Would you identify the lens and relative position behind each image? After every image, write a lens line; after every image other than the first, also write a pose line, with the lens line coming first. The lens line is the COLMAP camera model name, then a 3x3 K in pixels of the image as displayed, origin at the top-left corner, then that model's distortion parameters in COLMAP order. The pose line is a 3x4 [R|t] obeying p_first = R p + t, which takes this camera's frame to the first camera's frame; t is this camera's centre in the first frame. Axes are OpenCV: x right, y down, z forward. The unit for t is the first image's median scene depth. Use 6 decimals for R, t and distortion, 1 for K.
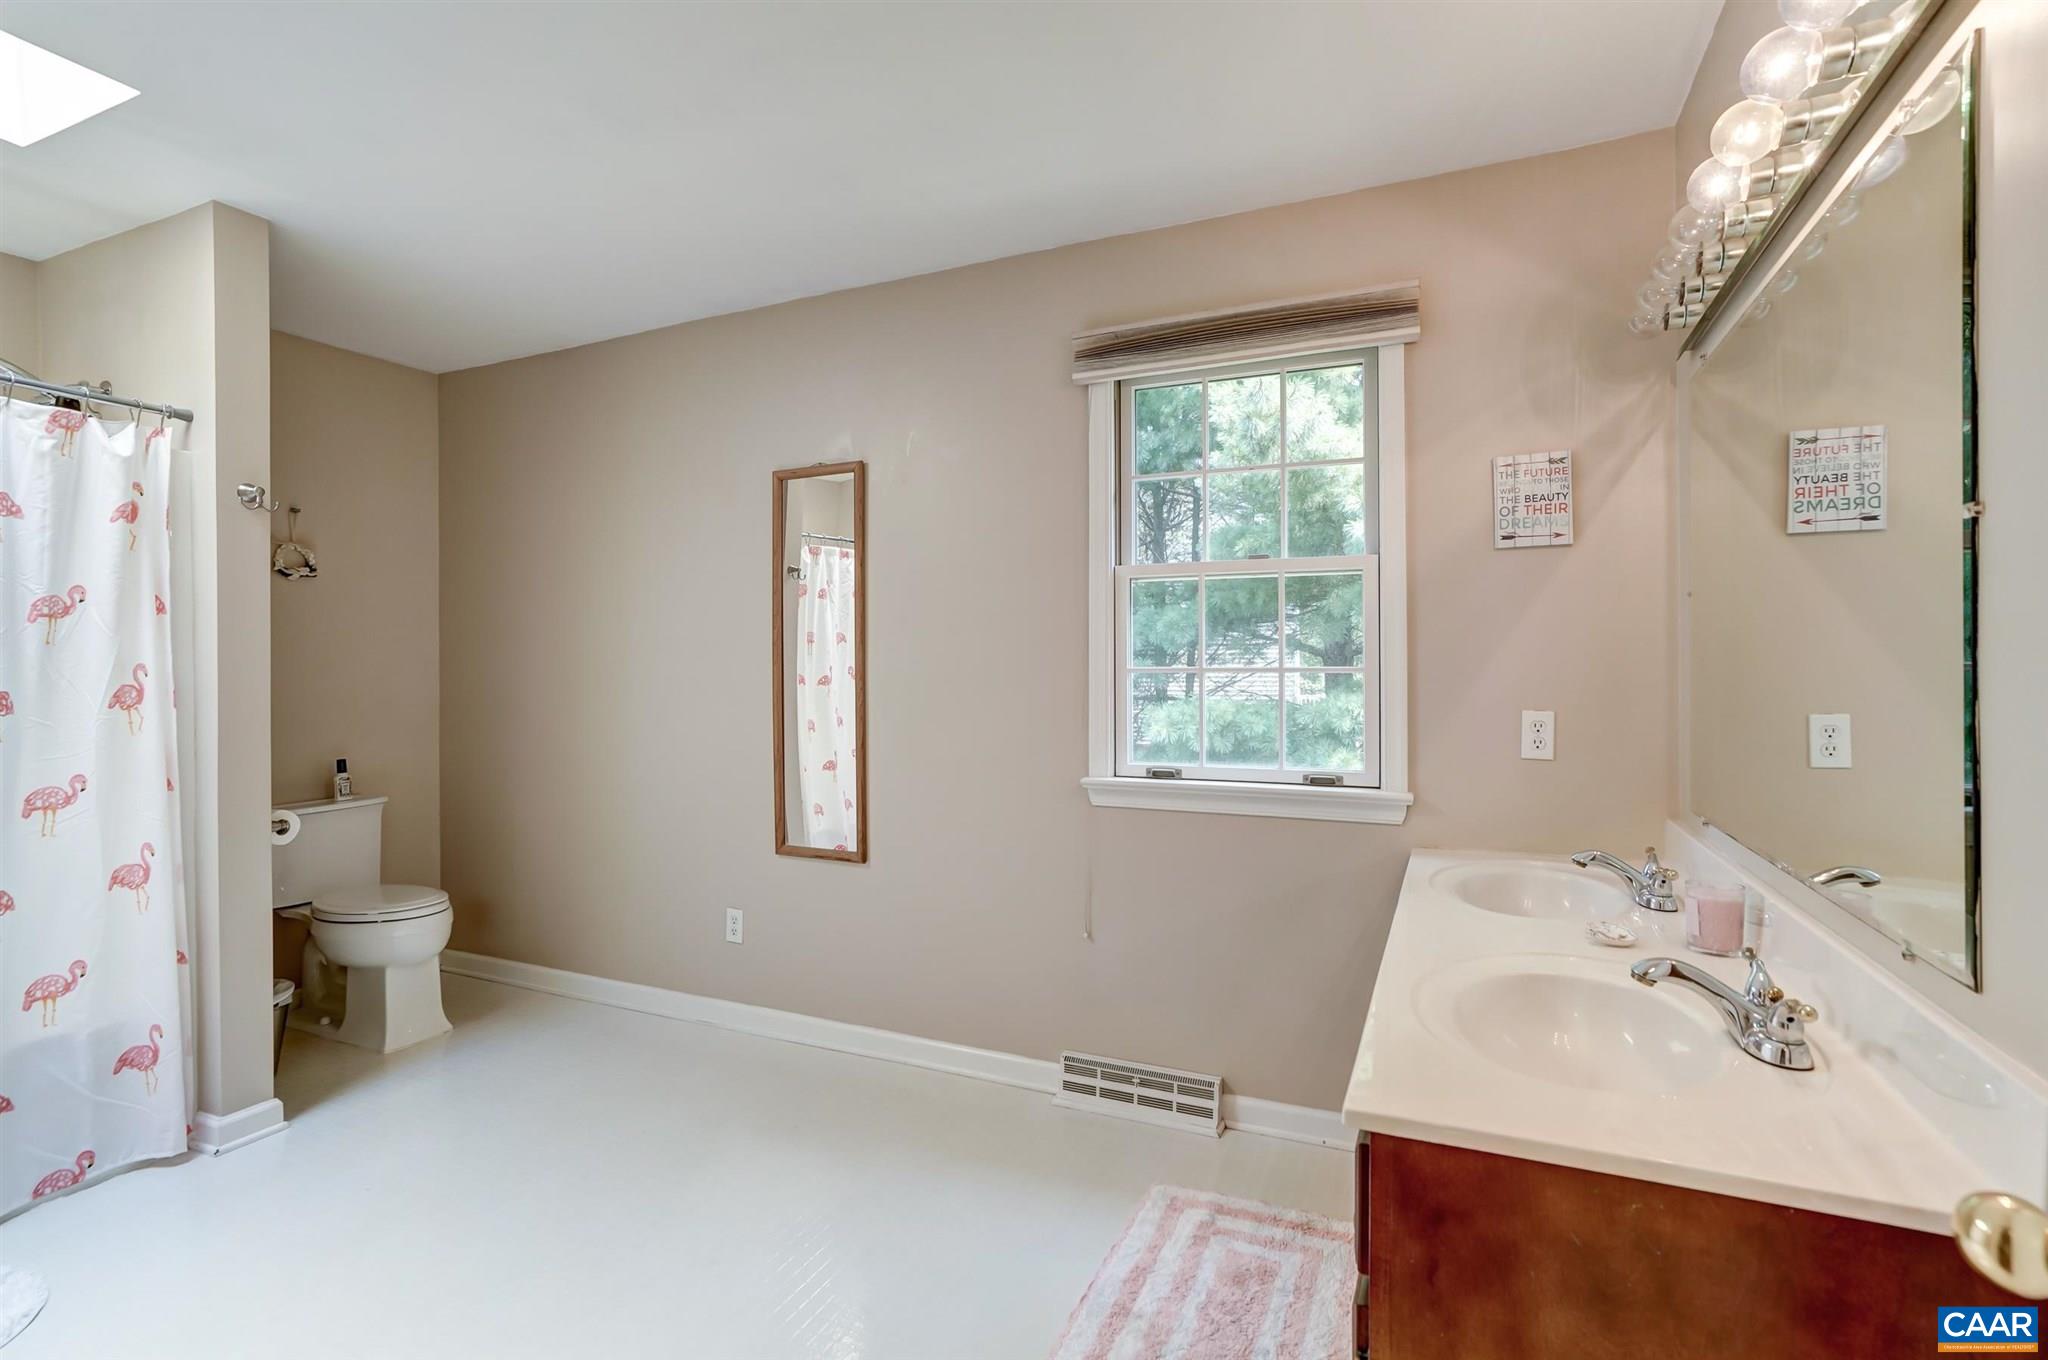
lens RADIAL K [[961.3, 0, 1034.3], [0, 961.3, 671.1], [0, 0, 1]] dist [-0.041521, 0.024390]
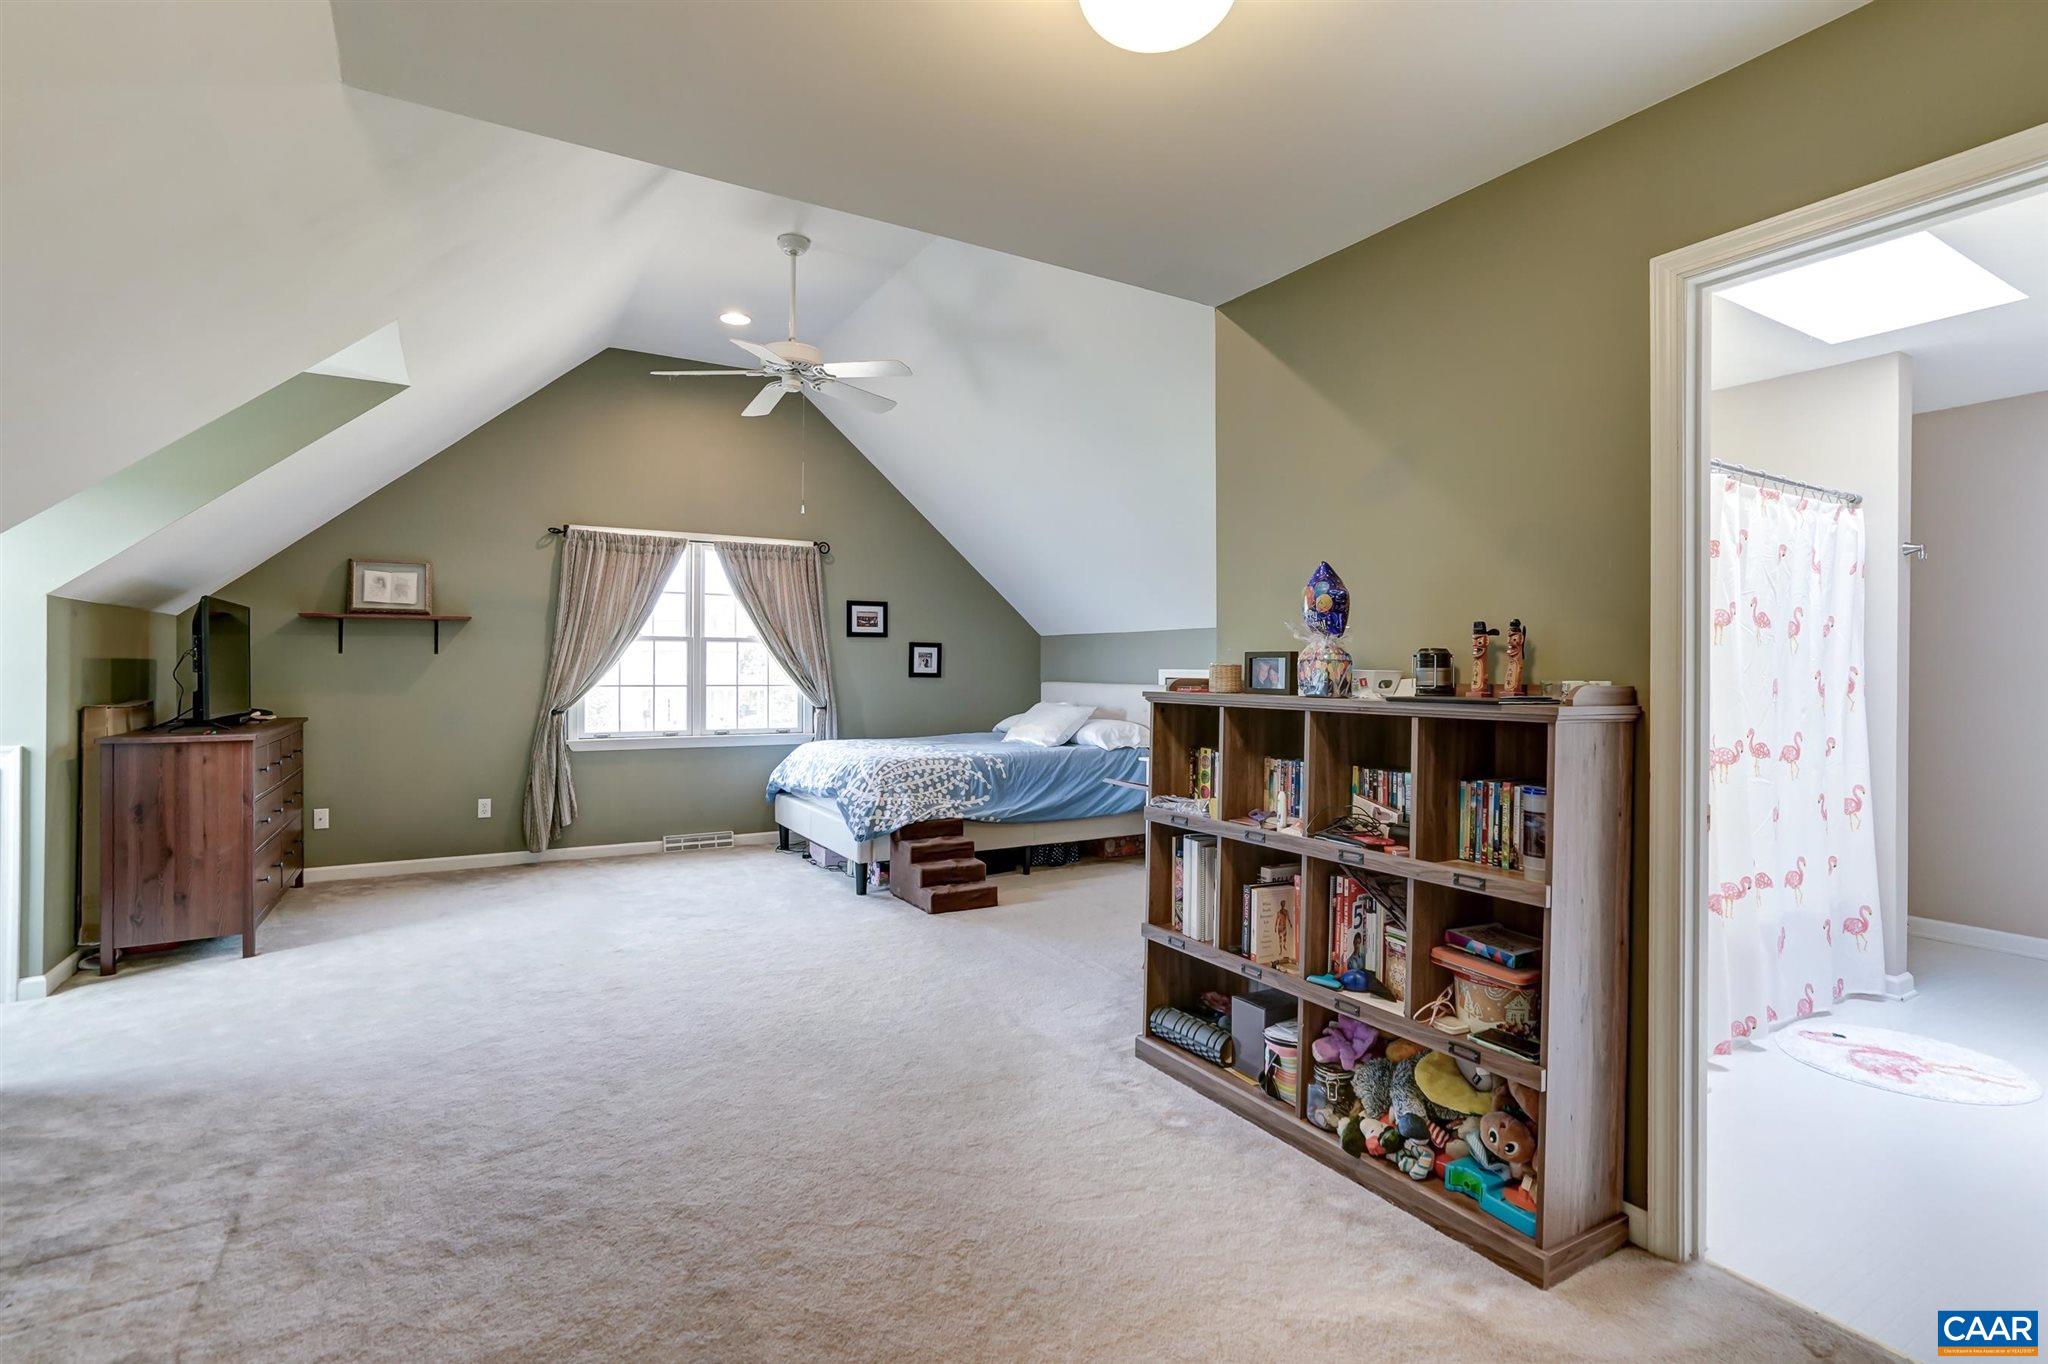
lens RADIAL K [[961.3, 0, 1034.3], [0, 961.3, 673.1], [0, 0, 1]] dist [-0.041521, 0.024390]
pose [[0.821407, 0.008441, -0.570280, -1.060705], [-0.009603, 0.999953, 0.000968, 0.011011], [0.570262, 0.004681, 0.821450, -0.918090]]
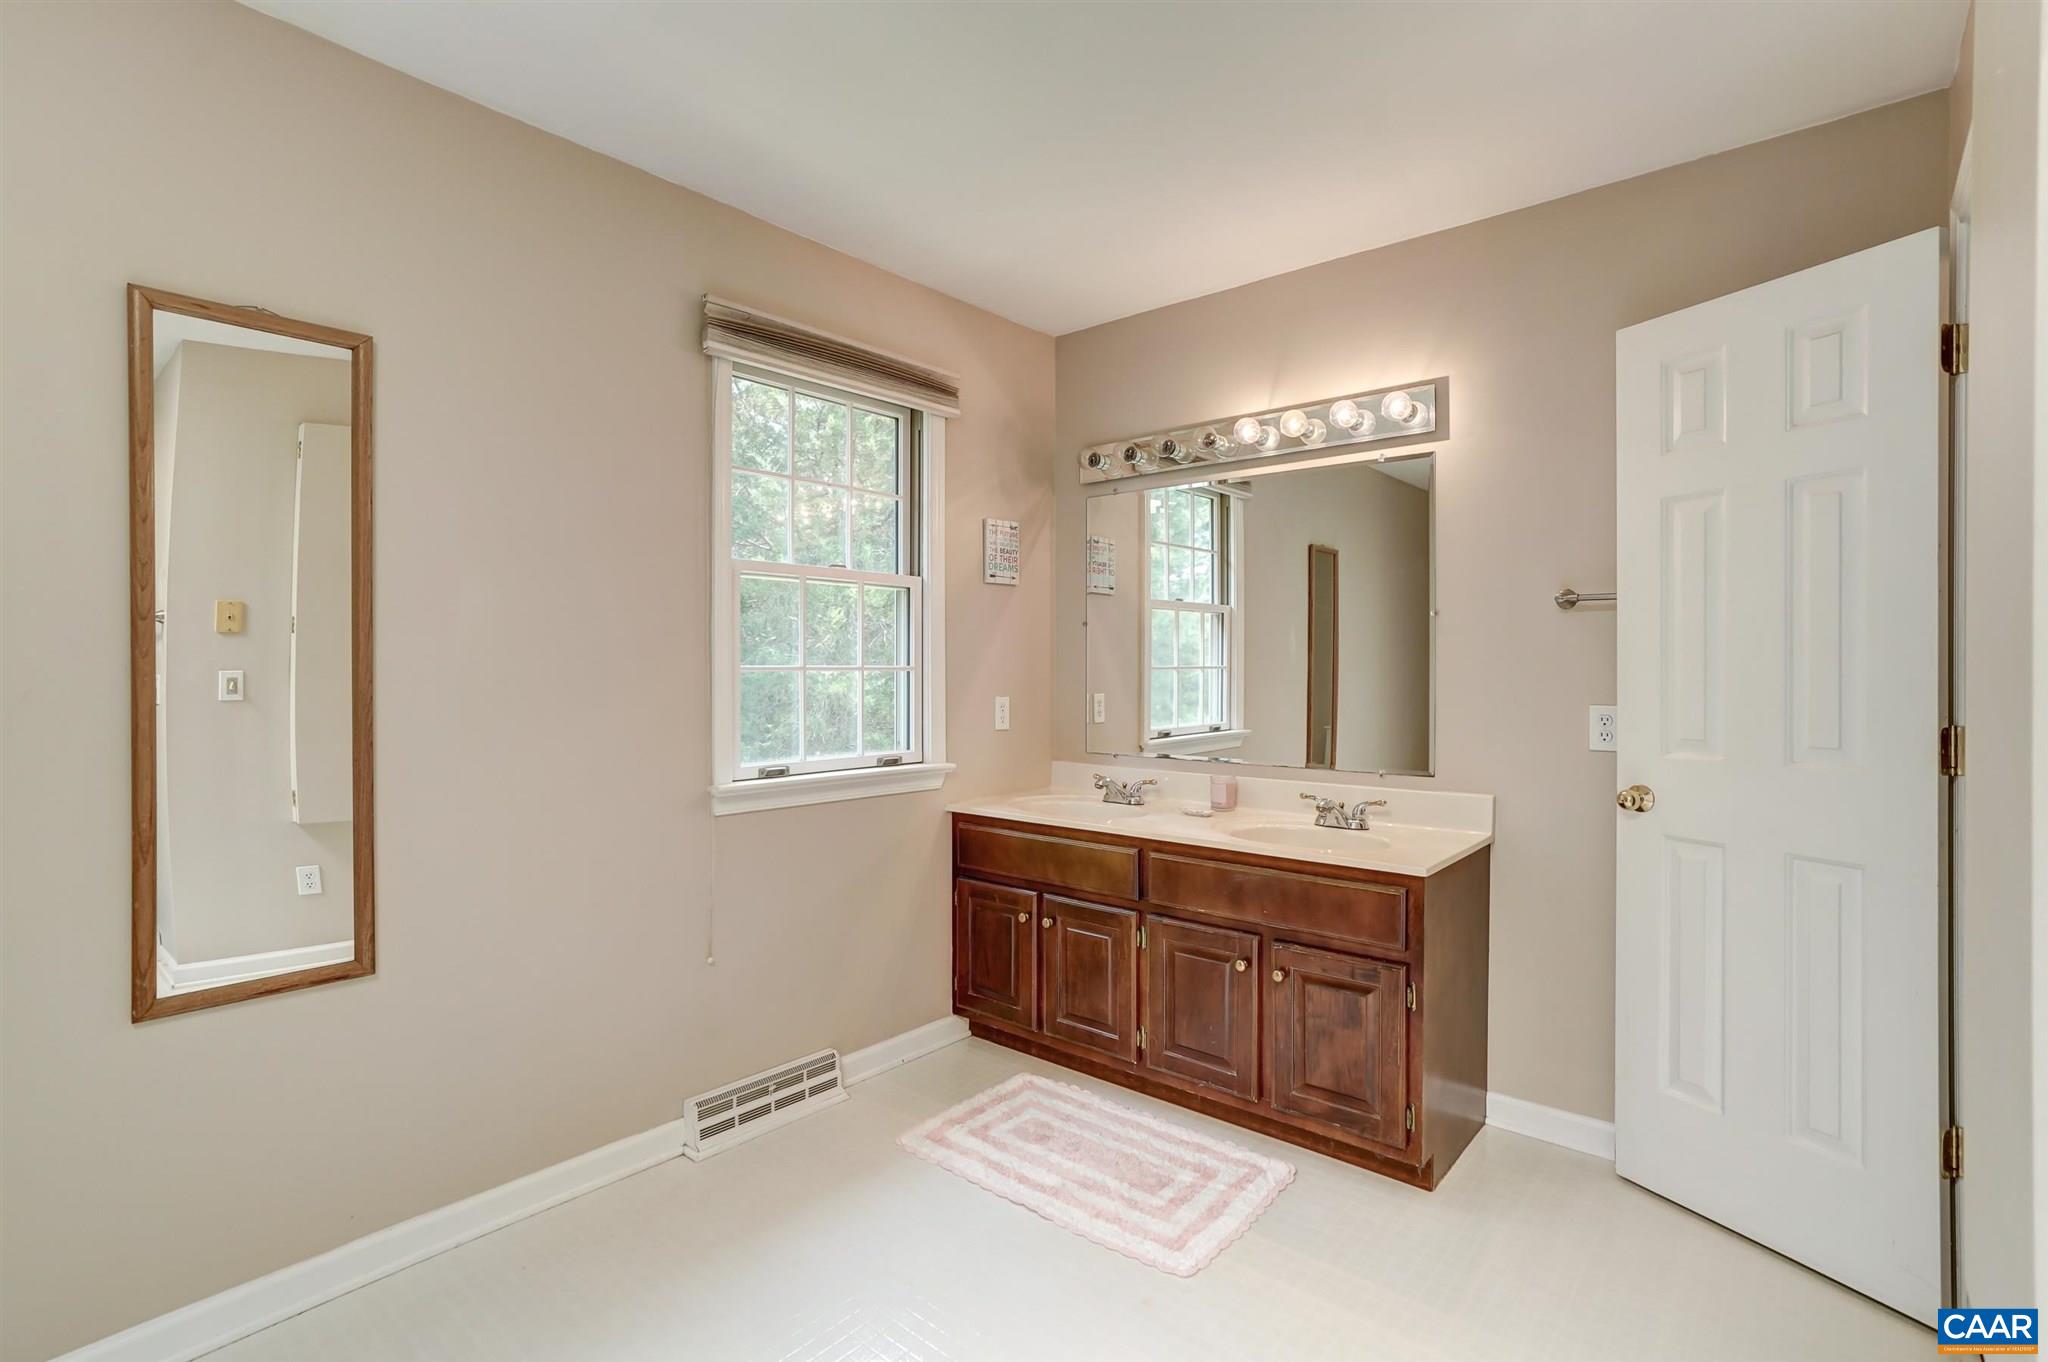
lens RADIAL K [[961.3, 0, 1034.3], [0, 961.3, 672.1], [0, 0, 1]] dist [-0.041521, 0.024390]
pose [[0.277528, -0.000712, 0.960717, -0.764703], [0.002454, 0.999997, 0.000032, 0.003394], [-0.960714, 0.002349, 0.277529, 0.475132]]
